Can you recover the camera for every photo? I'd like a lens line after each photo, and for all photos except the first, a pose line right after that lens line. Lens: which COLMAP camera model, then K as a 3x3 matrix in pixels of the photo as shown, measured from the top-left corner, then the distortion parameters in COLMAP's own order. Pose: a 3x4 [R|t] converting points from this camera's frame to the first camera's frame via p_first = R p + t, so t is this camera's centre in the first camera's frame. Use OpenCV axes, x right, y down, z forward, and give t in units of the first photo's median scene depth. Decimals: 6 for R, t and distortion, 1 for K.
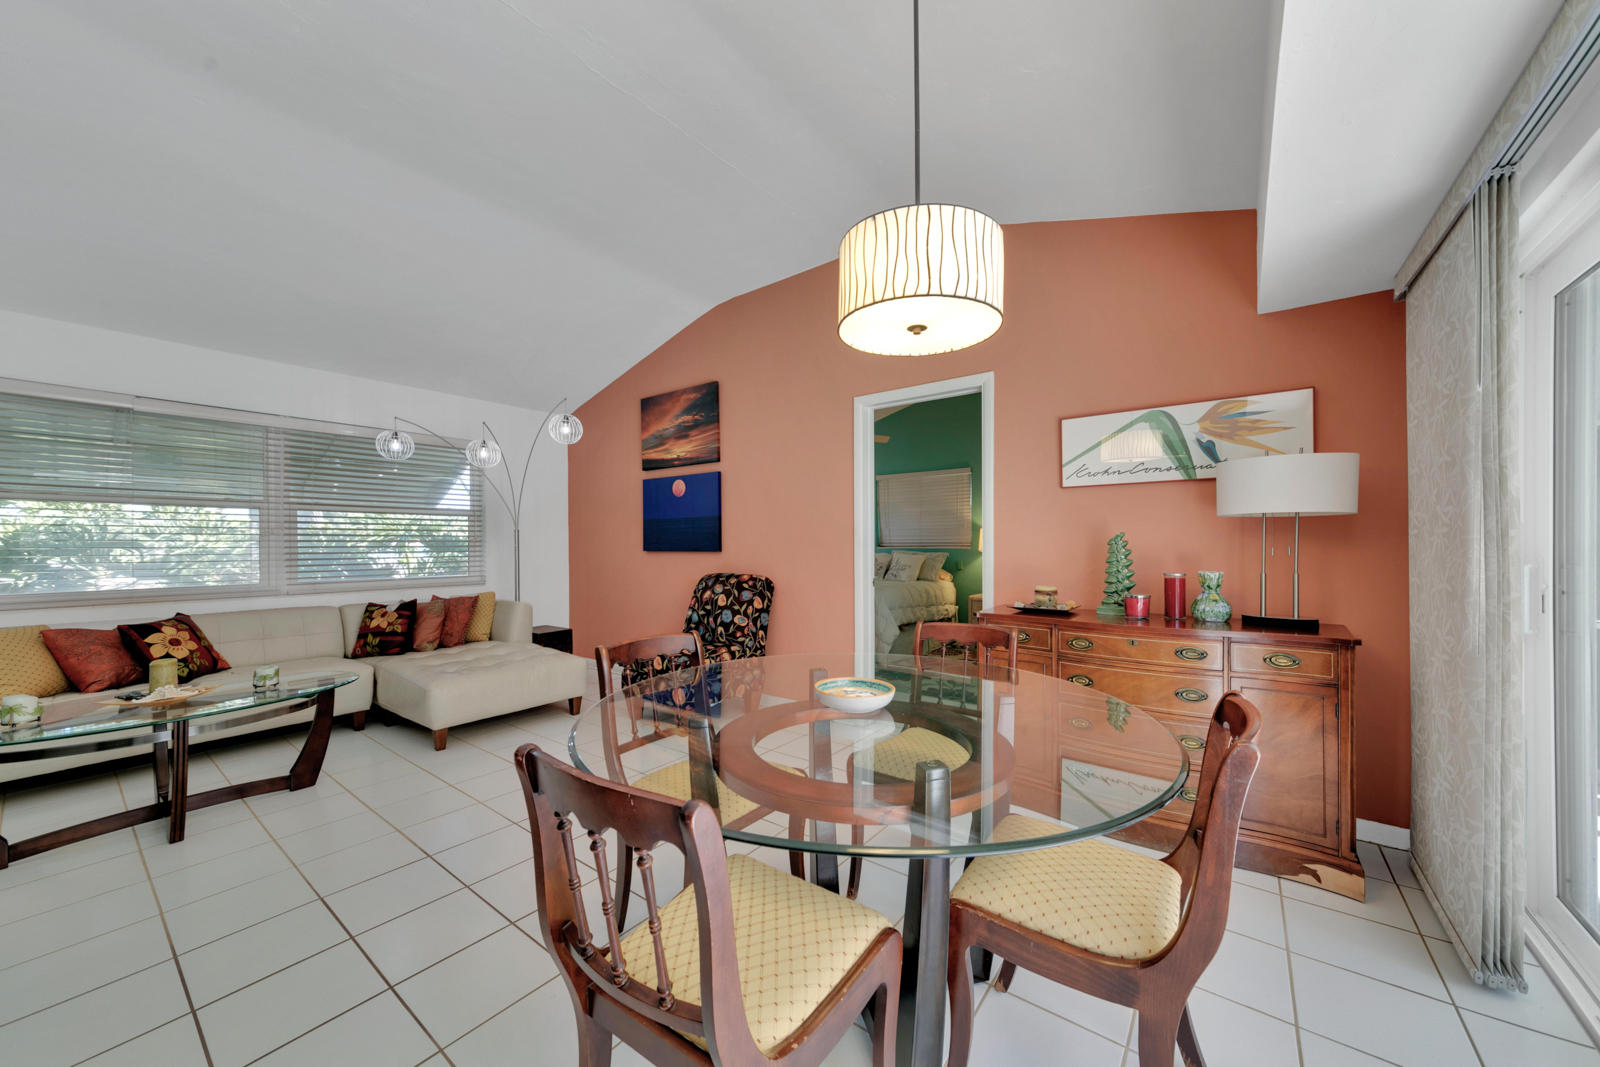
lens RADIAL K [[571.1, 0, 801.7], [0, 571.1, 542.9], [0, 0, 1]] dist [0.000949, 0.000348]
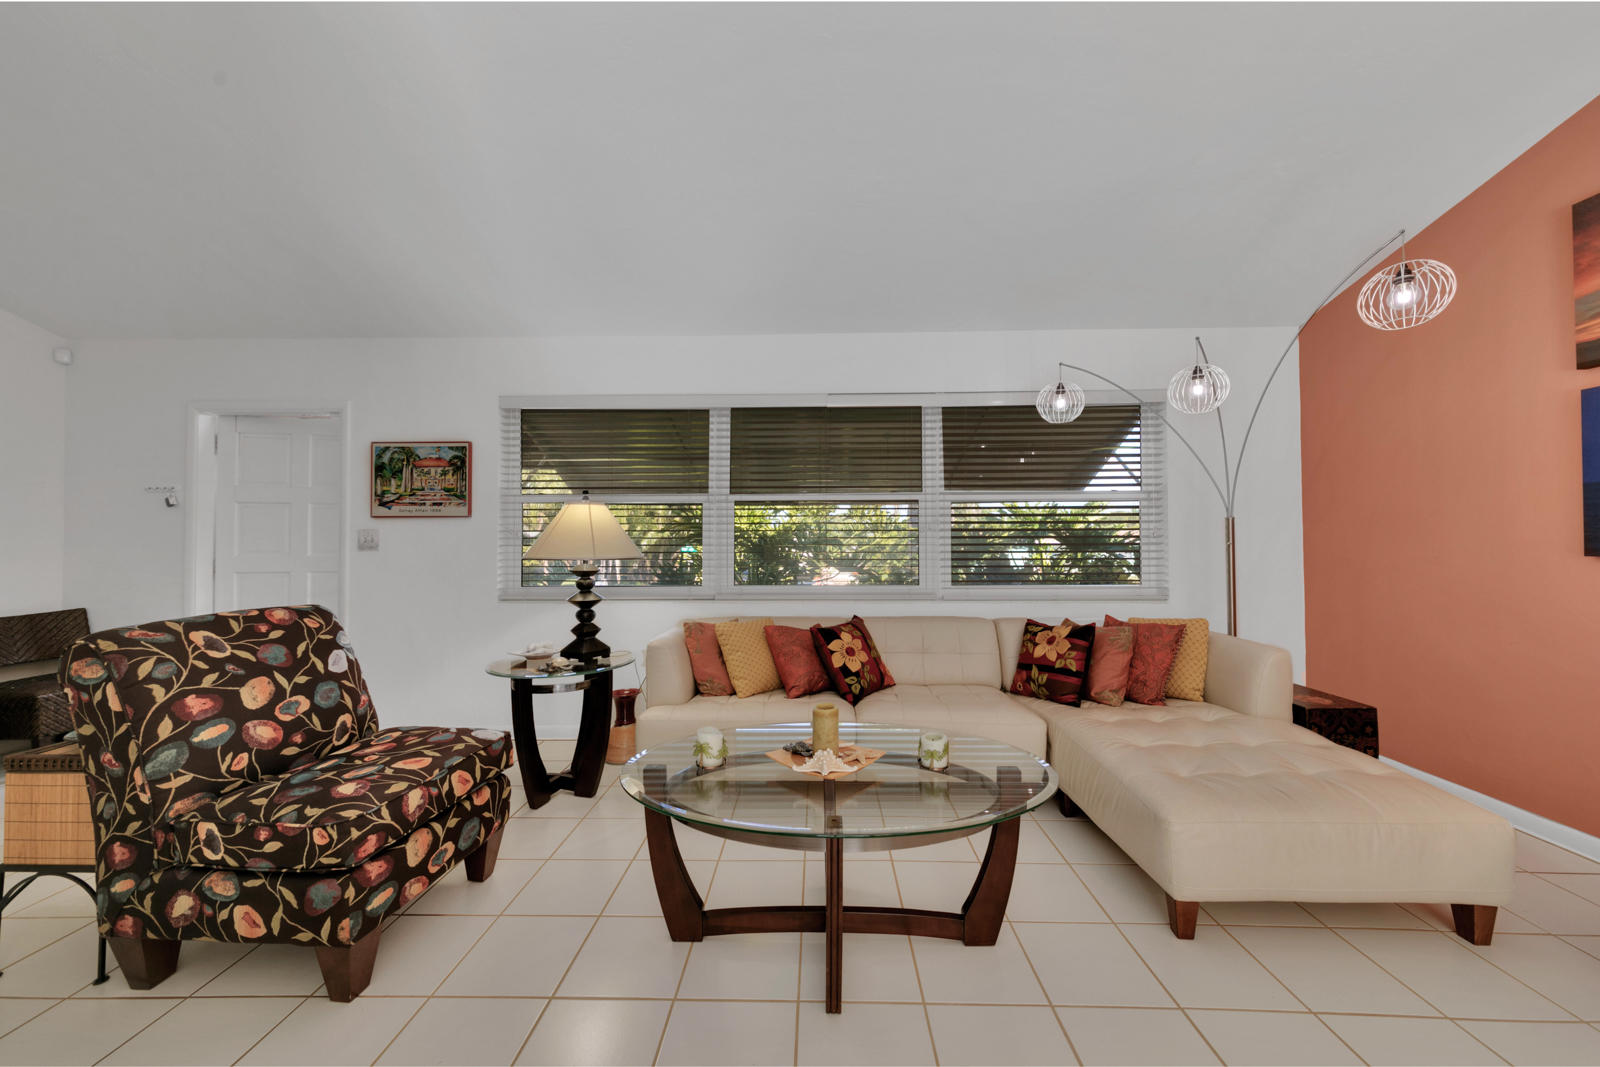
lens RADIAL K [[571.1, 0, 801.7], [0, 571.1, 542.9], [0, 0, 1]] dist [0.000949, 0.000348]
pose [[0.580080, 0.001958, -0.814557, -0.339898], [0.004125, 0.999977, 0.005341, -0.000261], [0.814549, -0.006458, 0.580059, 0.346146]]
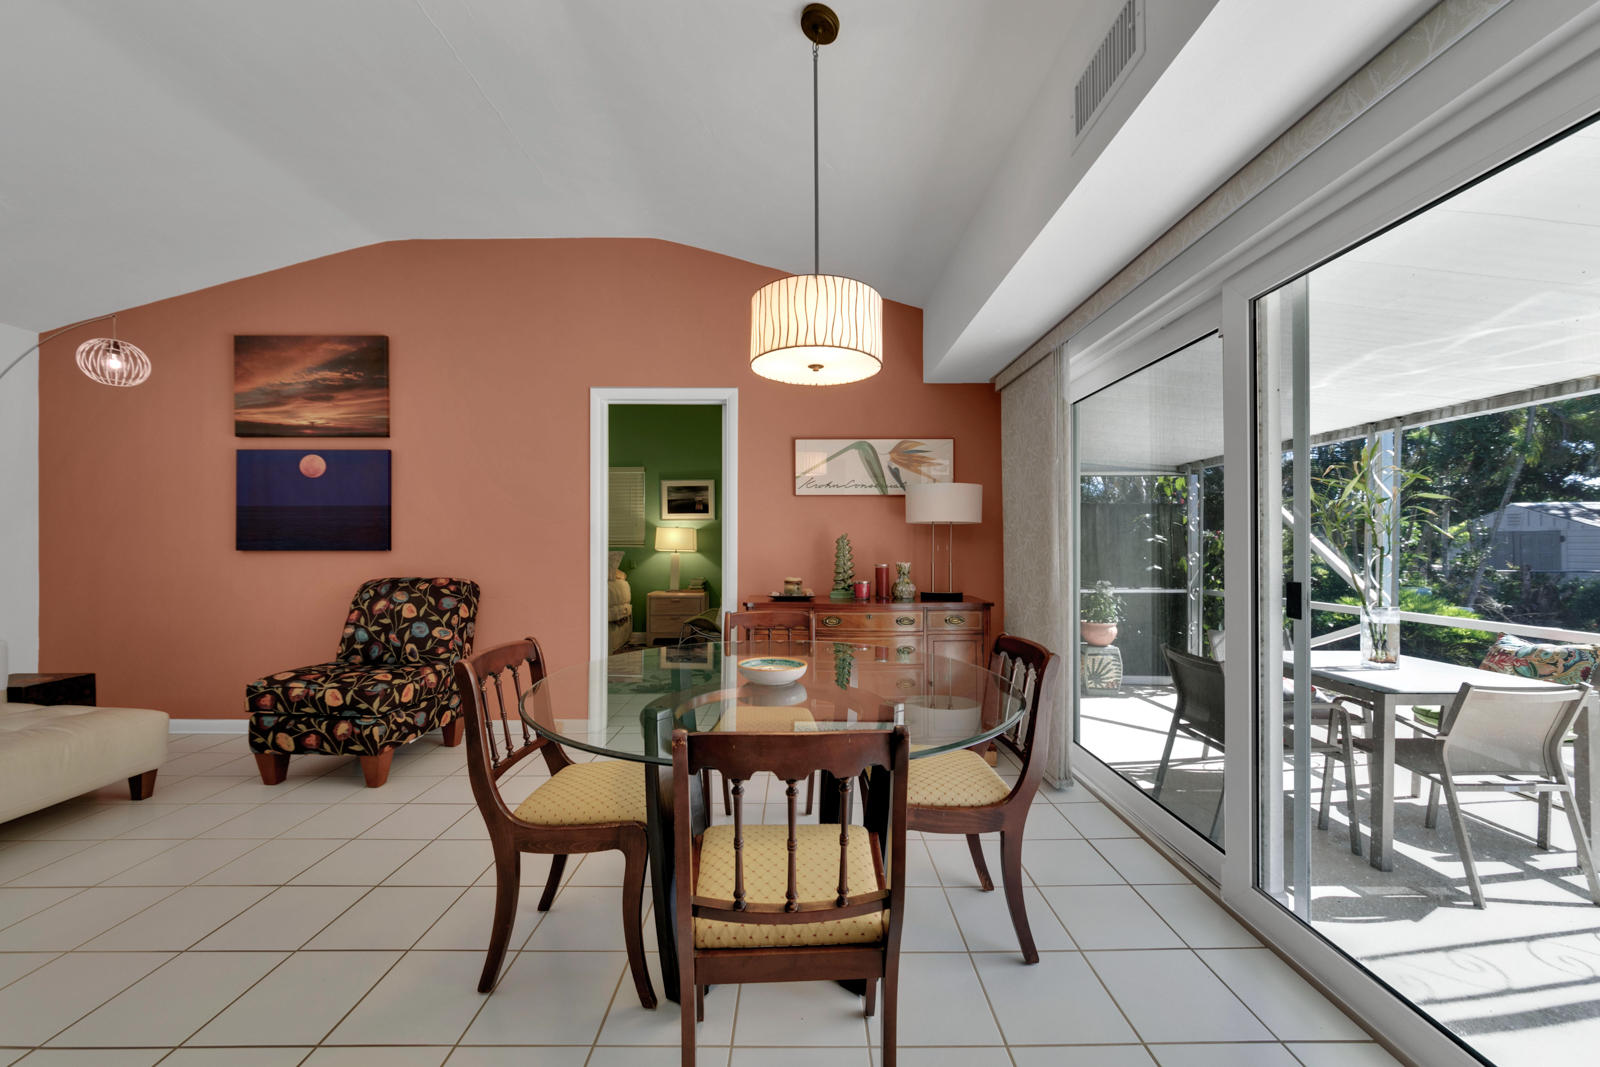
lens RADIAL K [[594.3, 0, 794.6], [0, 594.3, 534.2], [0, 0, 1]] dist [-0.000617, -0.000392]
pose [[0.800078, 0.012051, 0.599775, -0.210534], [-0.004236, 0.999887, -0.014440, 0.002096], [-0.599881, 0.009013, 0.800038, 0.001228]]
